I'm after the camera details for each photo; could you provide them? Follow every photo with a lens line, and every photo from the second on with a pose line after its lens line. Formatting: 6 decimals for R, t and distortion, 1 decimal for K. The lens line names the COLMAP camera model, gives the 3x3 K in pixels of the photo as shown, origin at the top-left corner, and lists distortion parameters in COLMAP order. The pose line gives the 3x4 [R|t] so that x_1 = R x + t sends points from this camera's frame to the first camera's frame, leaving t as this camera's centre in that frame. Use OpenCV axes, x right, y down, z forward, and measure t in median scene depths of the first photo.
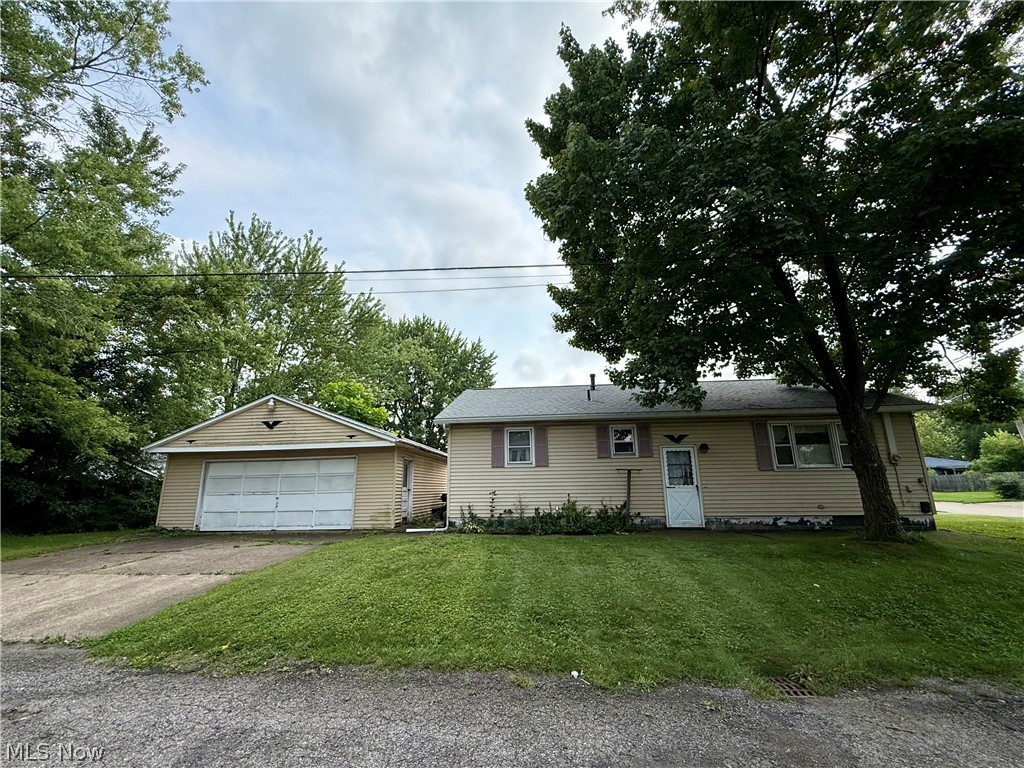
lens RADIAL K [[410.2, 0, 511.6], [0, 410.2, 386.1], [0, 0, 1]] dist [-0.001792, 0.000383]
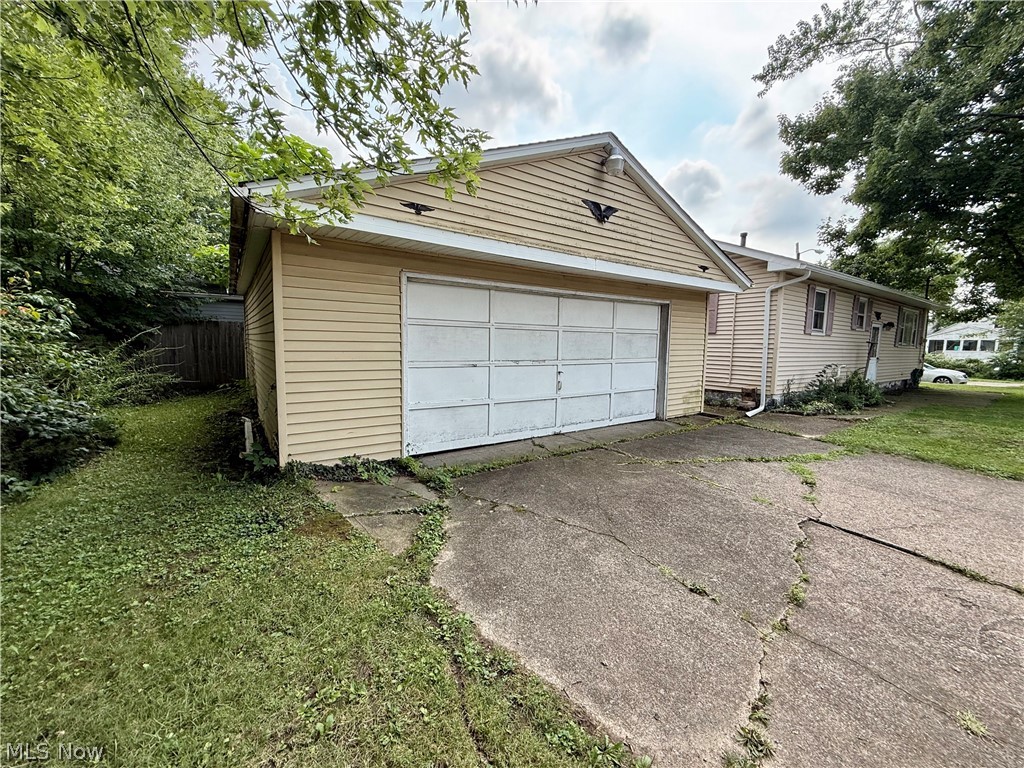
lens RADIAL K [[410.2, 0, 513.4], [0, 410.2, 383.8], [0, 0, 1]] dist [-0.001792, 0.000383]
pose [[0.764663, -0.031829, 0.643644, -0.935126], [-0.183337, 0.946763, 0.264627, 0.167142], [-0.617801, -0.320354, 0.718119, 0.680693]]
